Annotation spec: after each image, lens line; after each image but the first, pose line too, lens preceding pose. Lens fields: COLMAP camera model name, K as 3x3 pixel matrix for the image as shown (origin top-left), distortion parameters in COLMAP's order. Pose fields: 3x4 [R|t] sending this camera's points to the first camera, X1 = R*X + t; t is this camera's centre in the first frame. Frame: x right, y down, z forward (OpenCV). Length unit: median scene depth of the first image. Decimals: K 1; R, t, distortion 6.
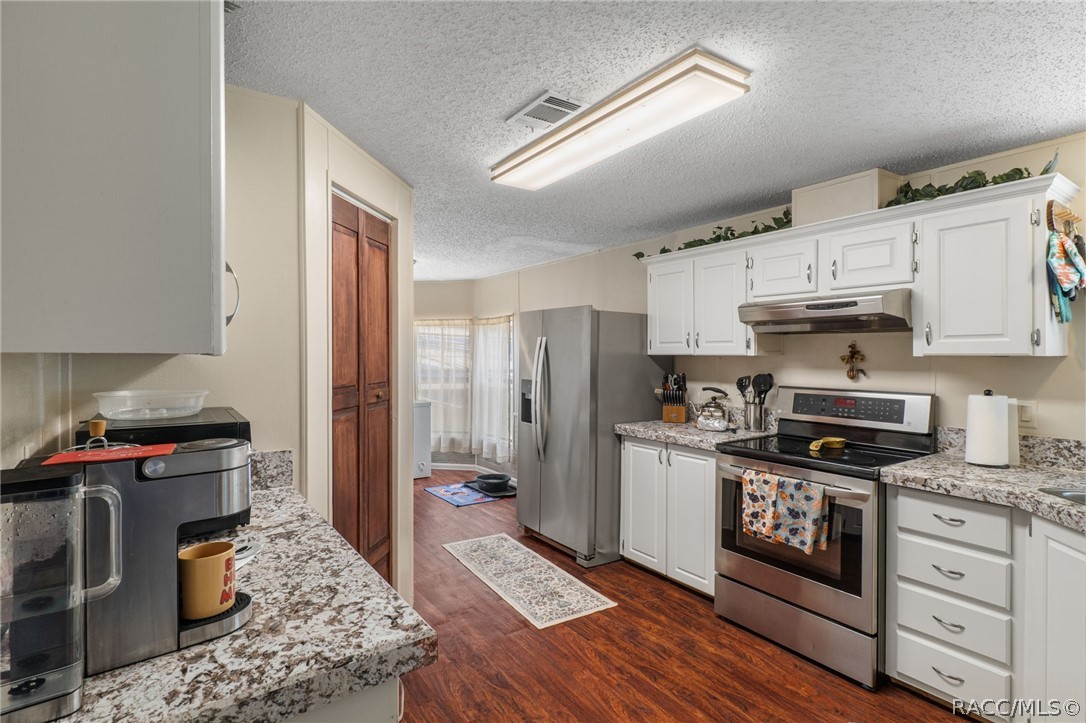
lens RADIAL K [[529.2, 0, 537.4], [0, 529.2, 362.9], [0, 0, 1]] dist [0.003189, 0.000810]
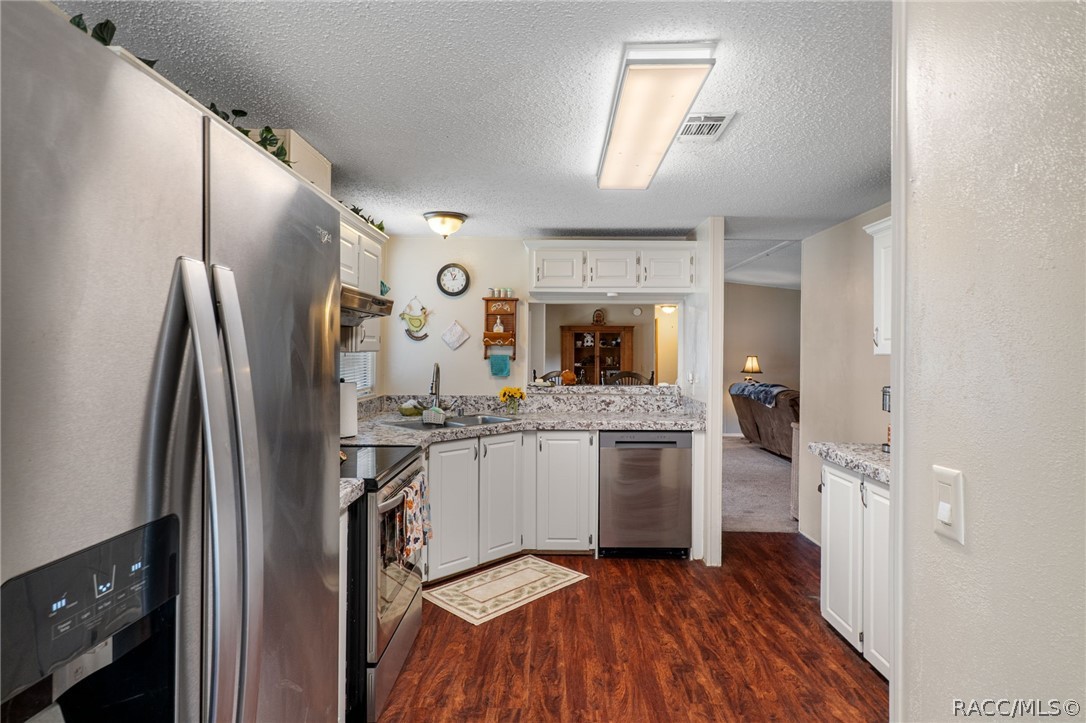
lens RADIAL K [[572.2, 0, 539.5], [0, 572.2, 349.7], [0, 0, 1]] dist [-0.002372, -0.000844]
pose [[-0.816060, -0.005758, 0.577938, -0.272657], [0.001139, 0.999932, 0.011571, -0.027282], [-0.577966, 0.010101, -0.815998, 1.494192]]
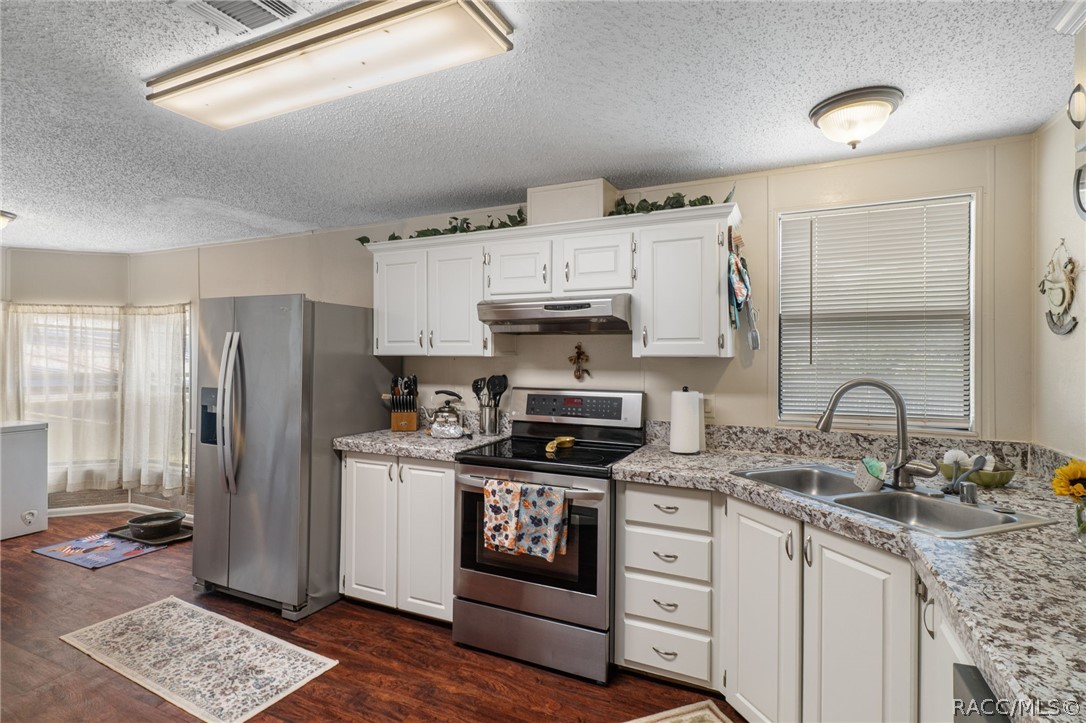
lens RADIAL K [[536.8, 0, 545.0], [0, 536.8, 352.8], [0, 0, 1]] dist [0.005247, -0.000698]
pose [[0.860885, 0.003843, 0.508784, 0.002127], [0.005862, 0.999830, -0.017470, -0.002866], [-0.508765, 0.018022, 0.860717, 0.128508]]
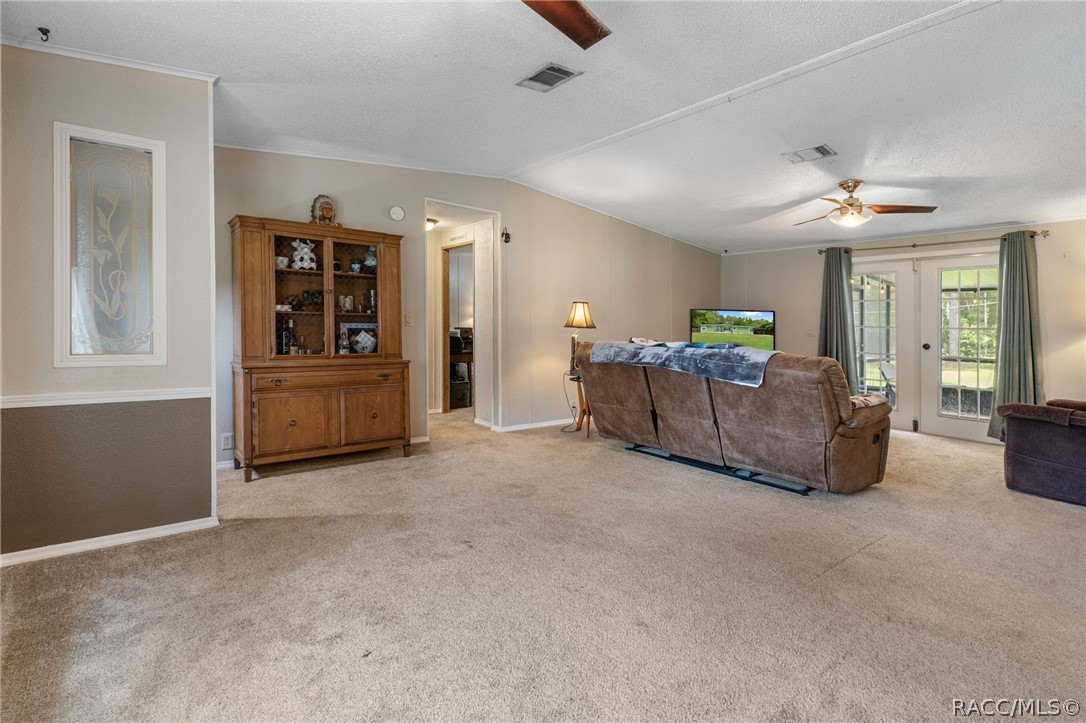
lens RADIAL K [[528.5, 0, 534.0], [0, 528.5, 328.9], [0, 0, 1]] dist [0.000590, -0.000532]
pose [[-0.997721, -0.020887, -0.064165, 0.923323], [-0.022380, 0.999493, 0.022640, 0.108491], [0.063660, 0.024025, -0.997682, 0.034873]]
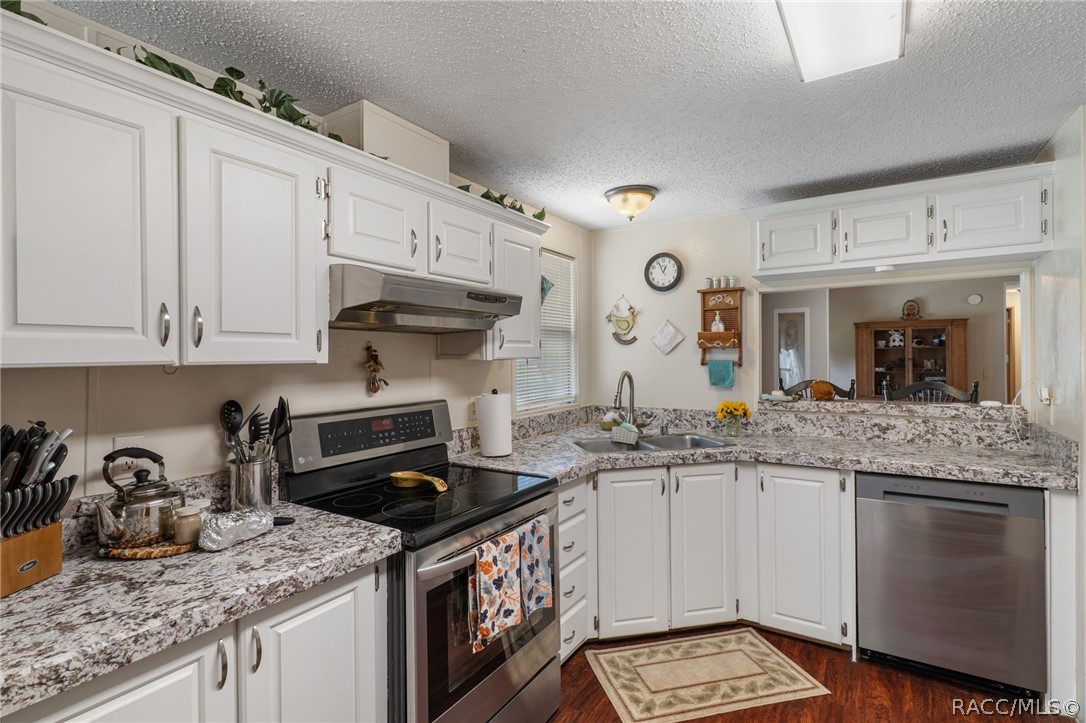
lens RADIAL K [[517.2, 0, 537.7], [0, 517.2, 356.5], [0, 0, 1]] dist [0.001996, 0.000425]
pose [[-0.384330, 0.001477, 0.923195, -0.170871], [0.023652, 0.999686, 0.008247, -0.021216], [-0.922893, 0.025005, -0.384244, 1.080695]]
